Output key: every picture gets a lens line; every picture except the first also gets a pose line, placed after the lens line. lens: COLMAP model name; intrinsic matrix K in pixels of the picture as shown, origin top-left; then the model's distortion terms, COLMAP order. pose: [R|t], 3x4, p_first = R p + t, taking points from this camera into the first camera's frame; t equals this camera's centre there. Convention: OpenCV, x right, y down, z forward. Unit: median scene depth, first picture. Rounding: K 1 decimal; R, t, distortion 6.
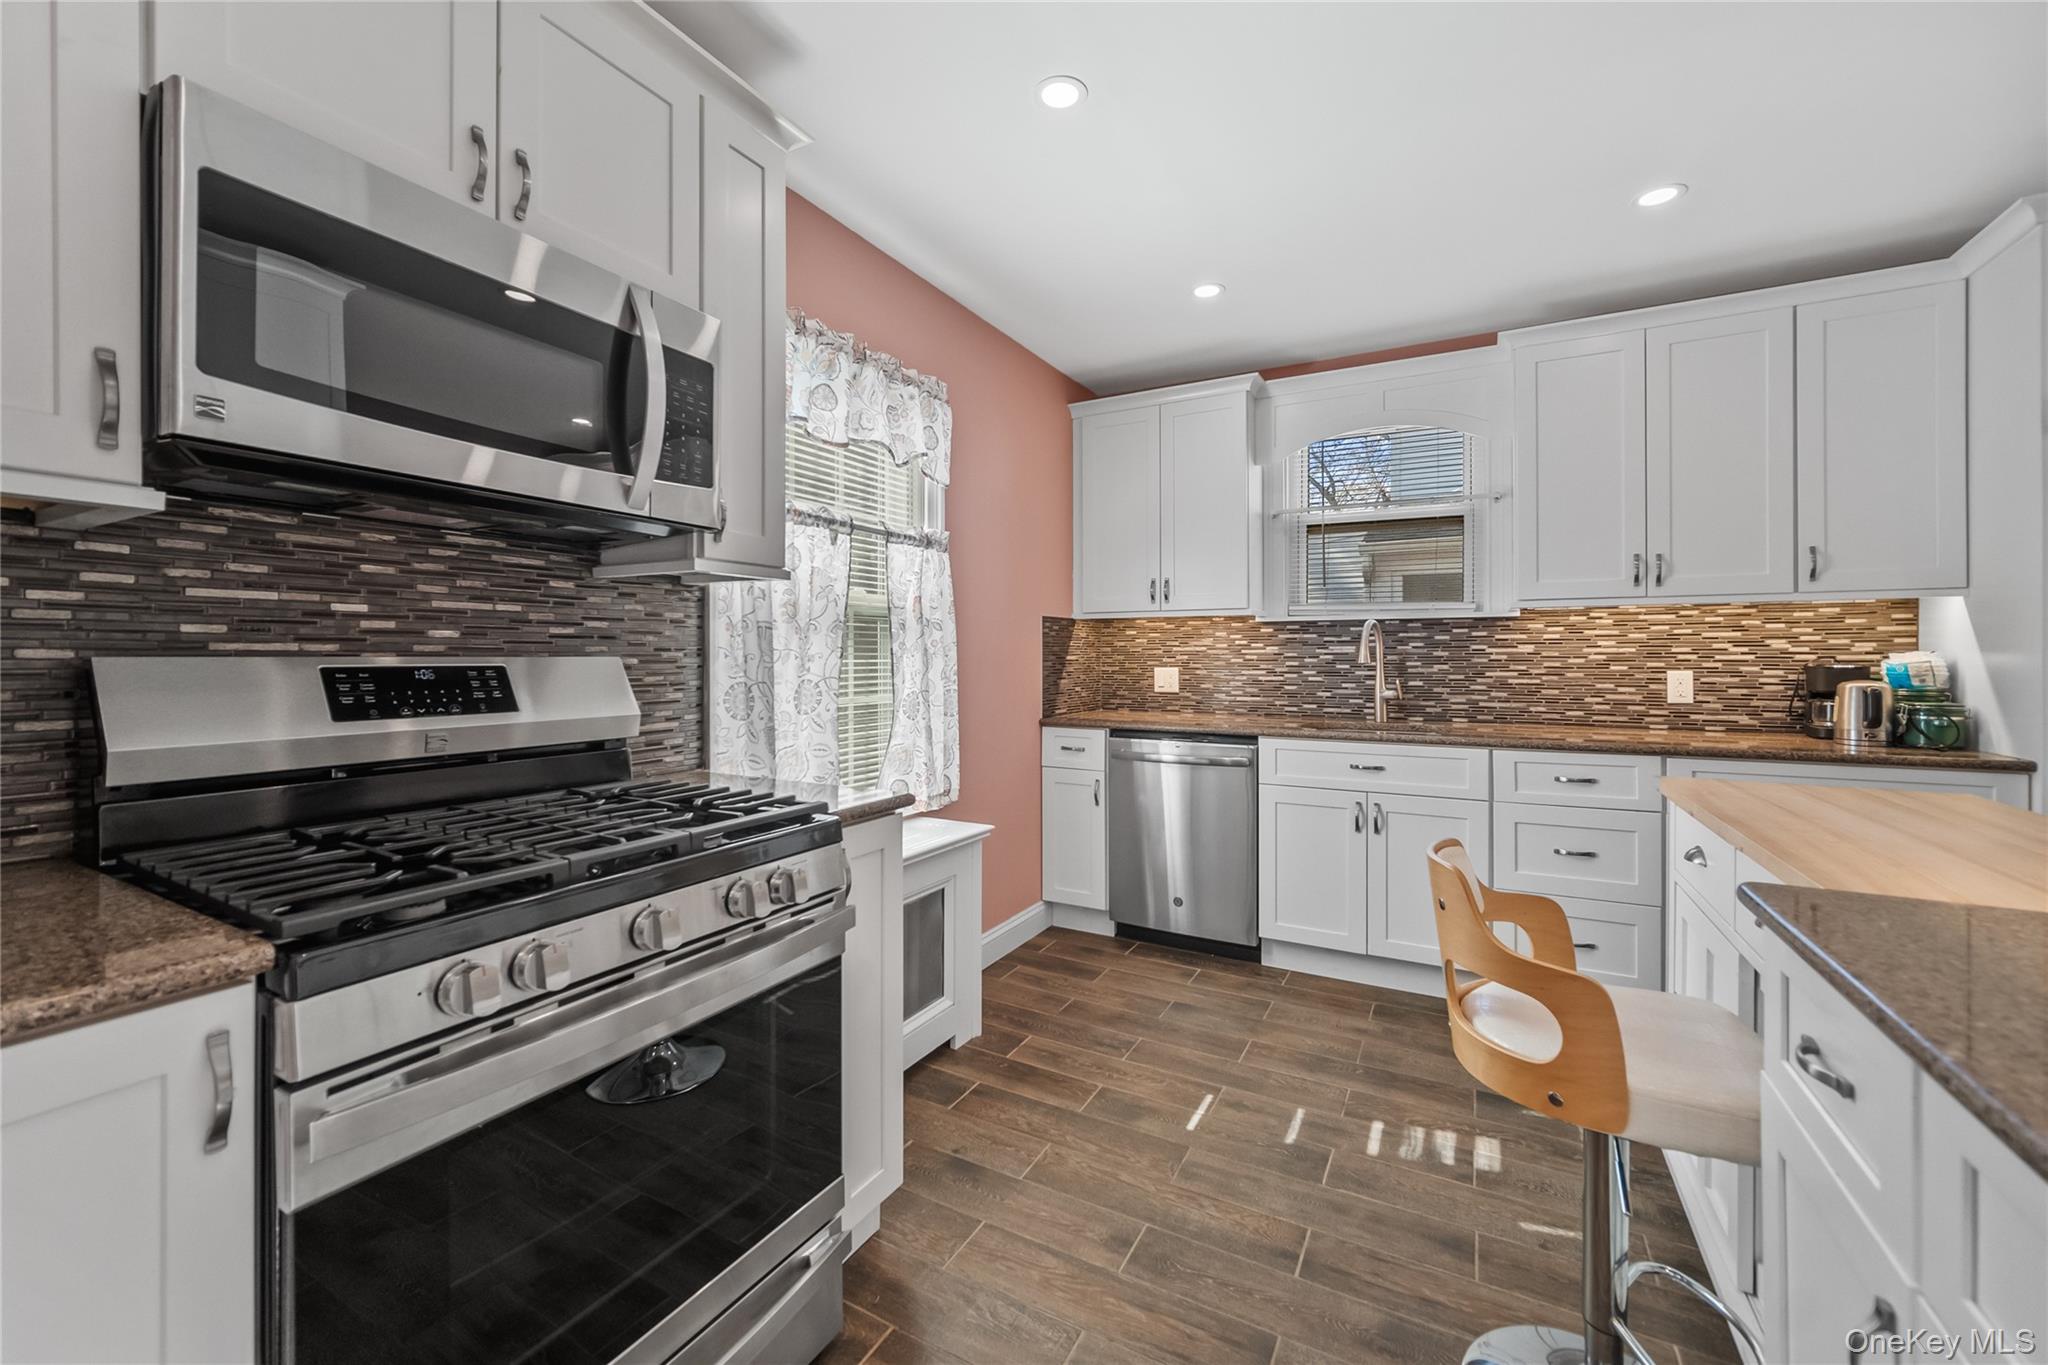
lens RADIAL K [[815.4, 0, 1019.4], [0, 815.4, 650.8], [0, 0, 1]] dist [-0.000897, -0.000257]
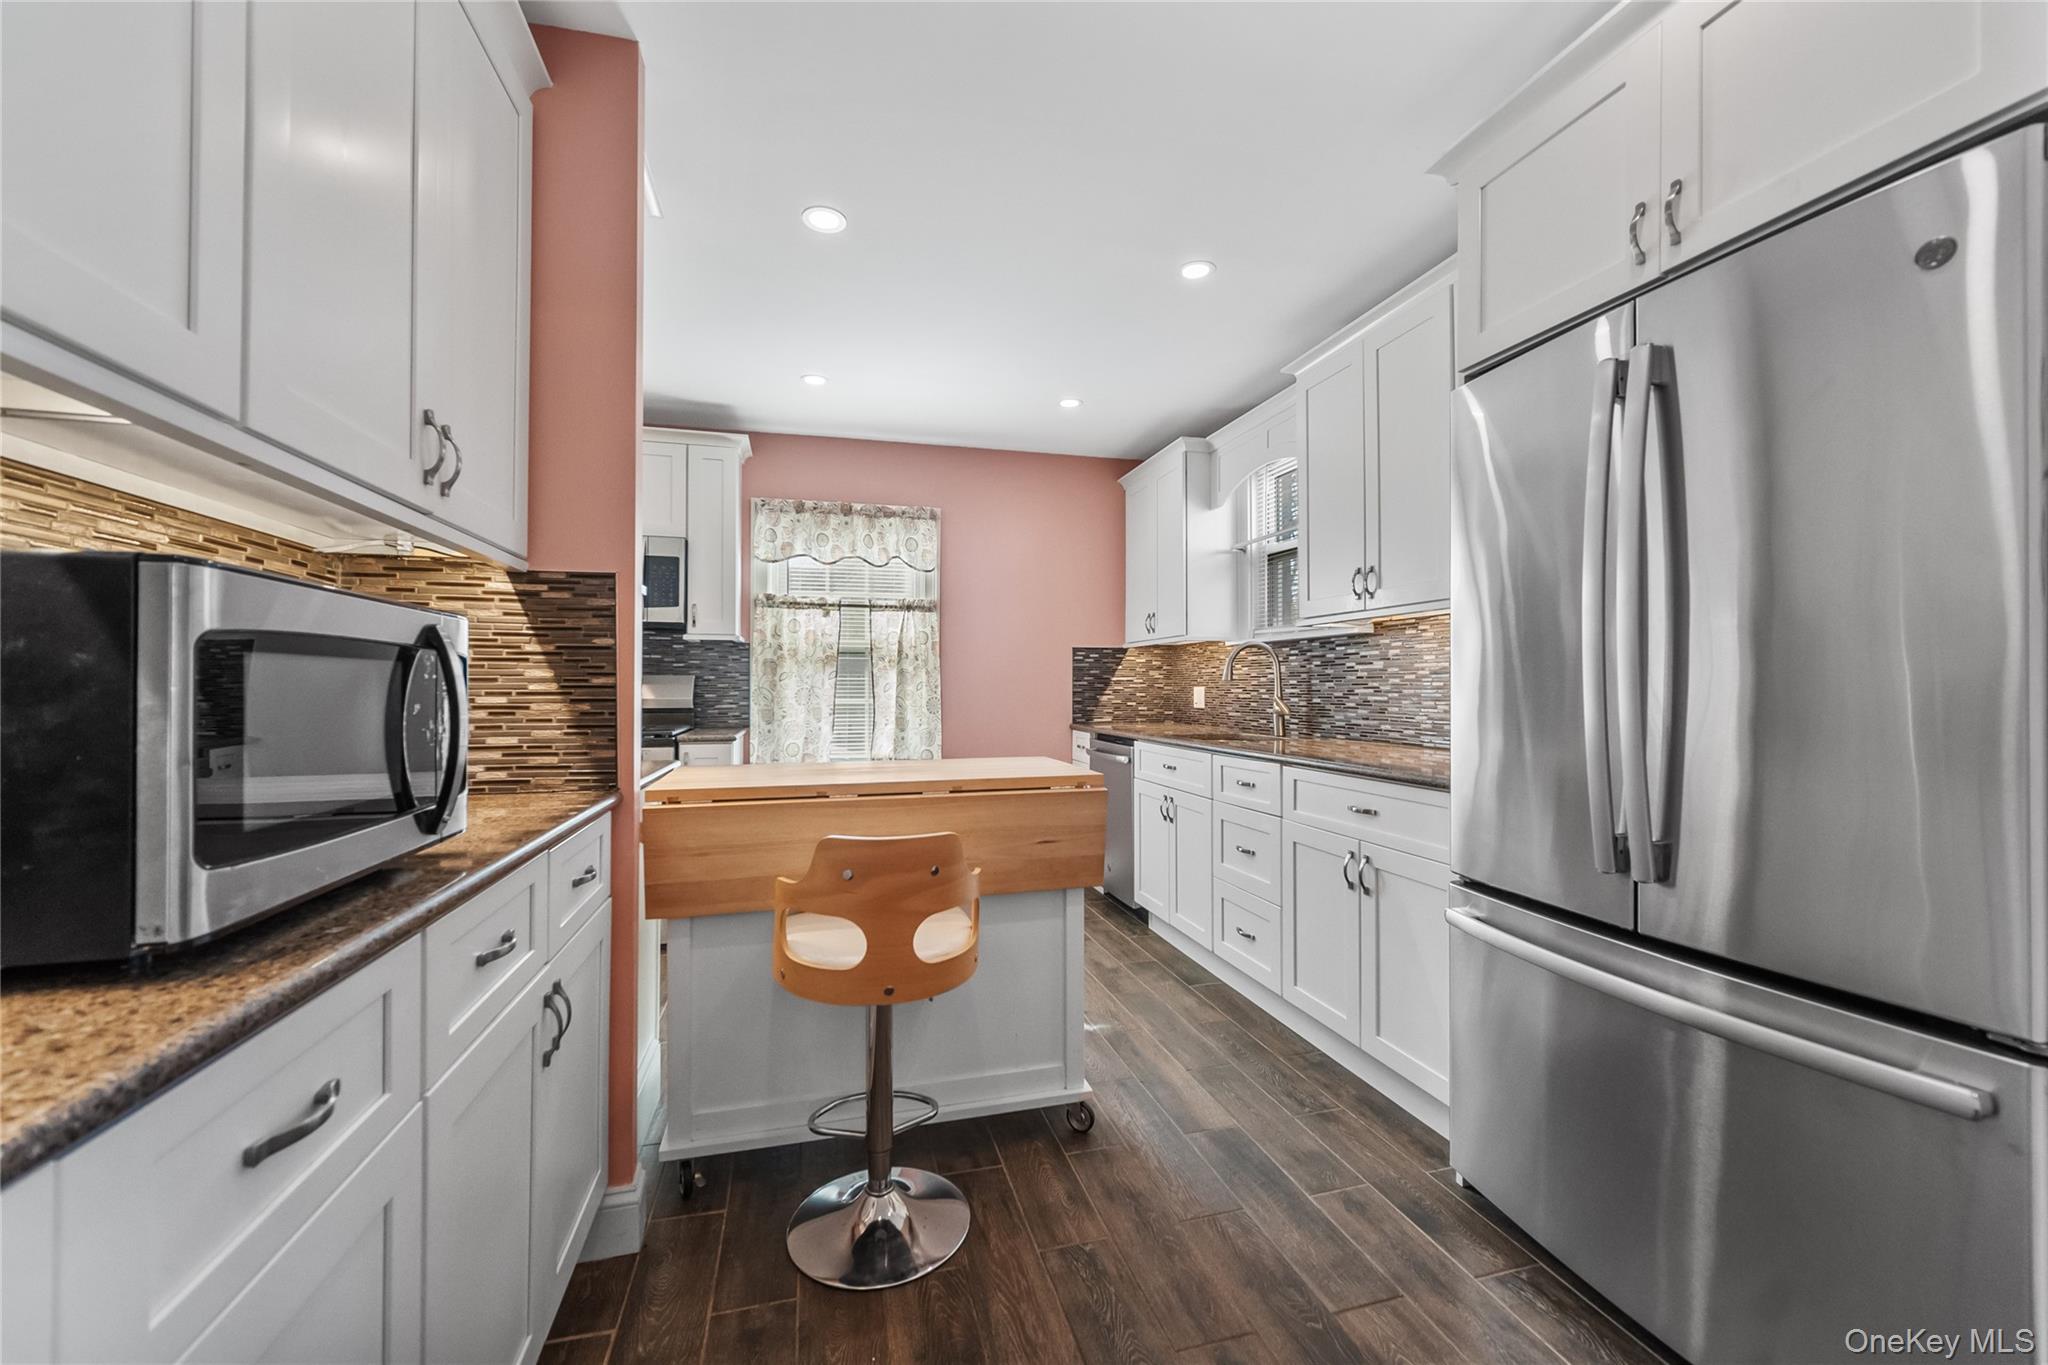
lens RADIAL K [[815.3, 0, 1014.1], [0, 815.3, 683.7], [0, 0, 1]] dist [-0.002234, -0.000127]
pose [[0.689049, -0.002243, -0.724711, 1.234656], [0.002329, 0.999997, -0.000881, 0.023604], [0.724711, -0.001081, 0.689052, 0.012949]]
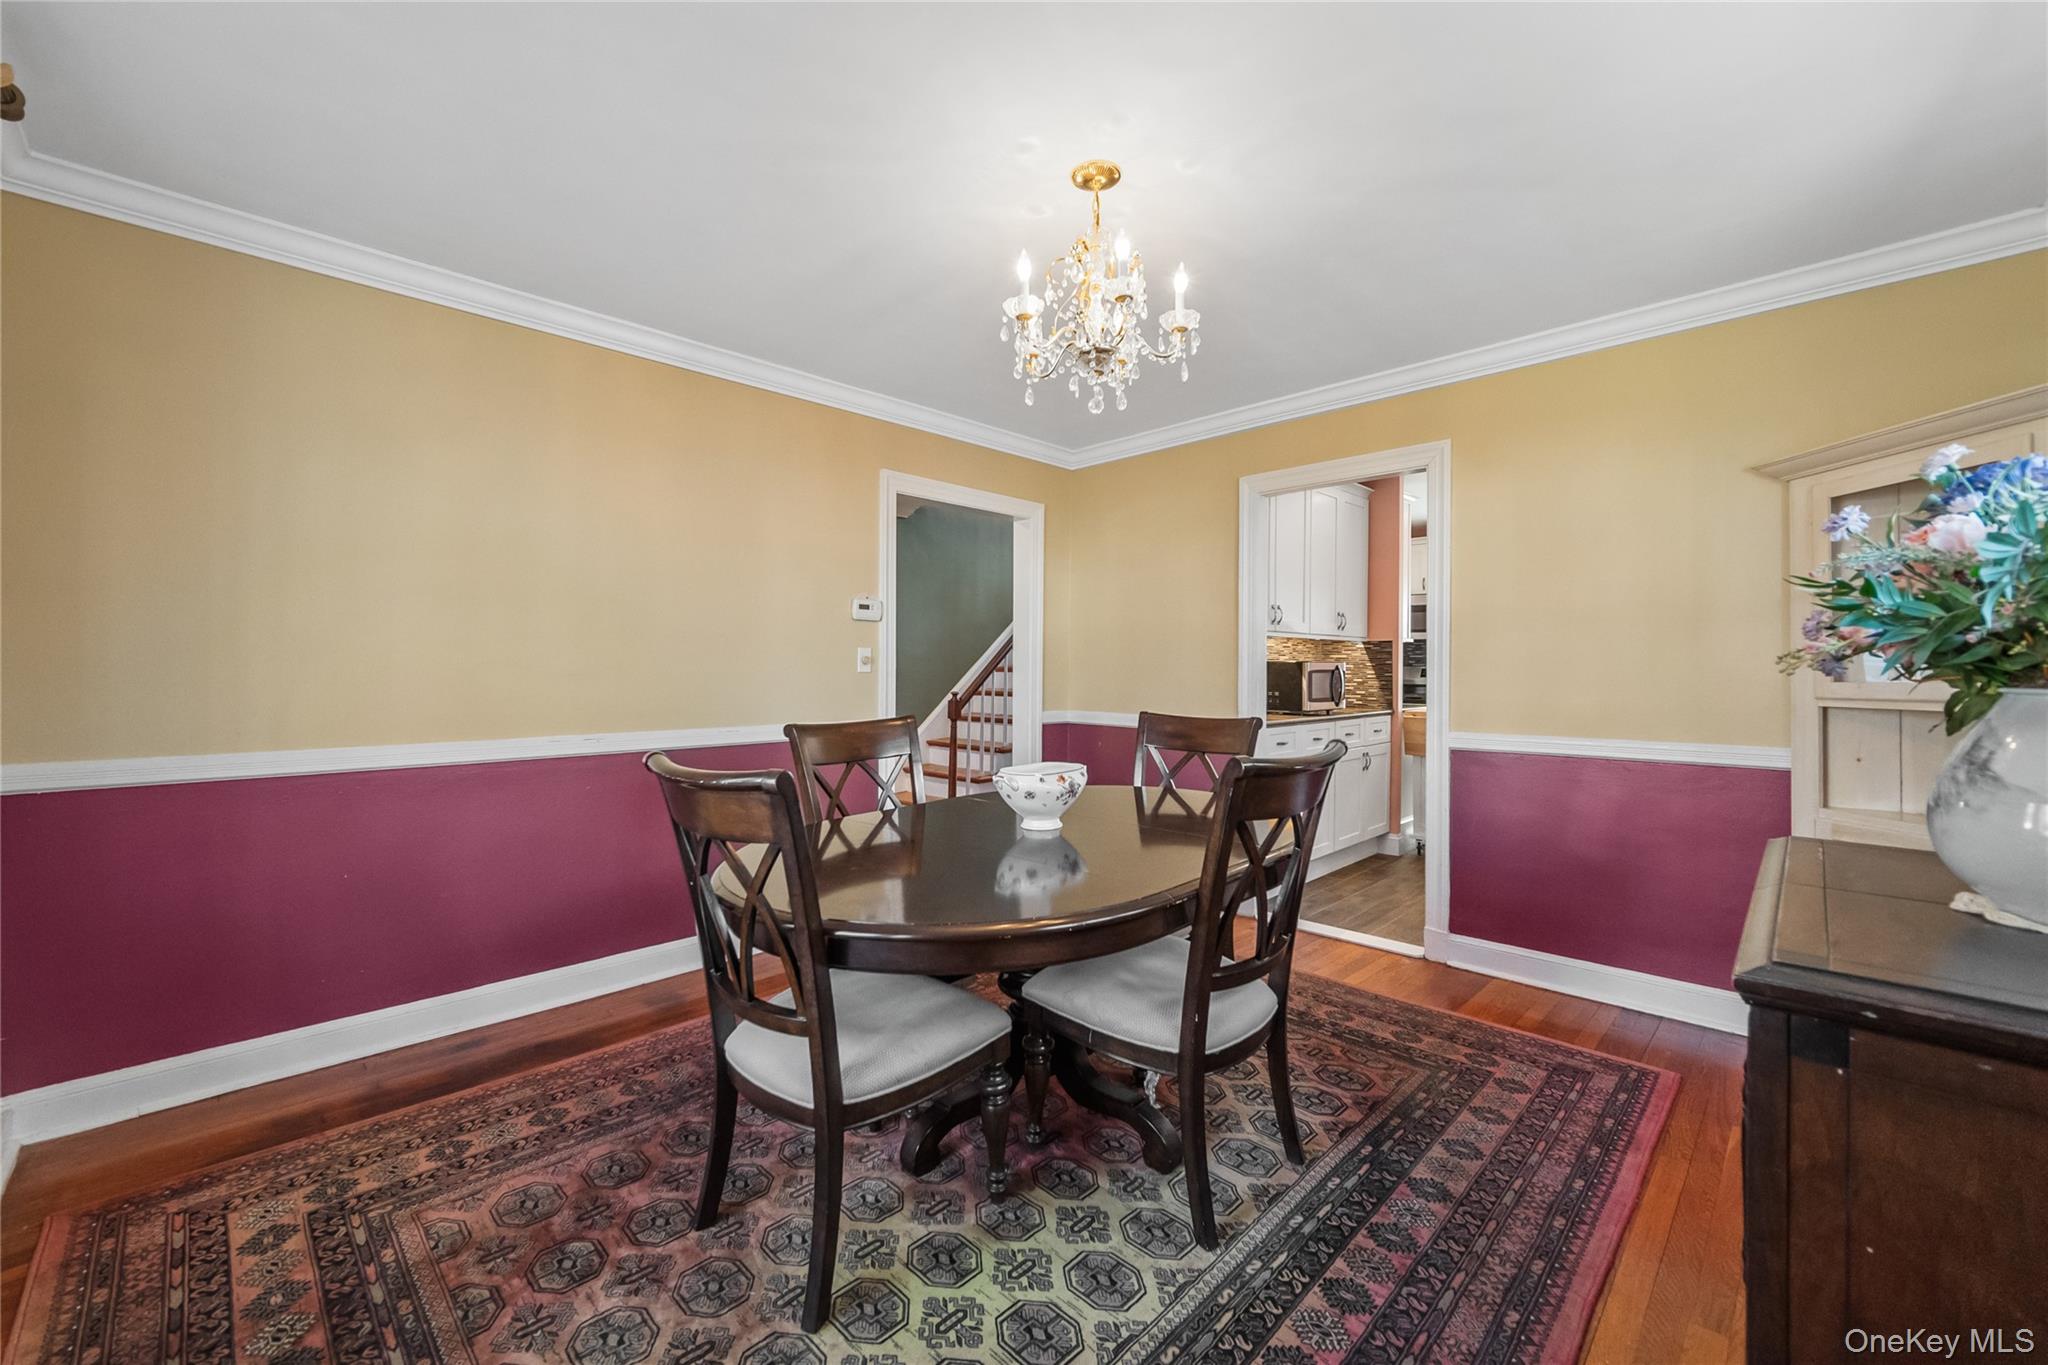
lens RADIAL K [[815.3, 0, 1014.1], [0, 815.3, 683.7], [0, 0, 1]] dist [-0.002234, -0.000127]
pose [[-0.279774, 0.017479, -0.959907, 4.452581], [0.000384, 0.999836, 0.018094, -0.013479], [0.960066, 0.004694, -0.279735, -0.244510]]
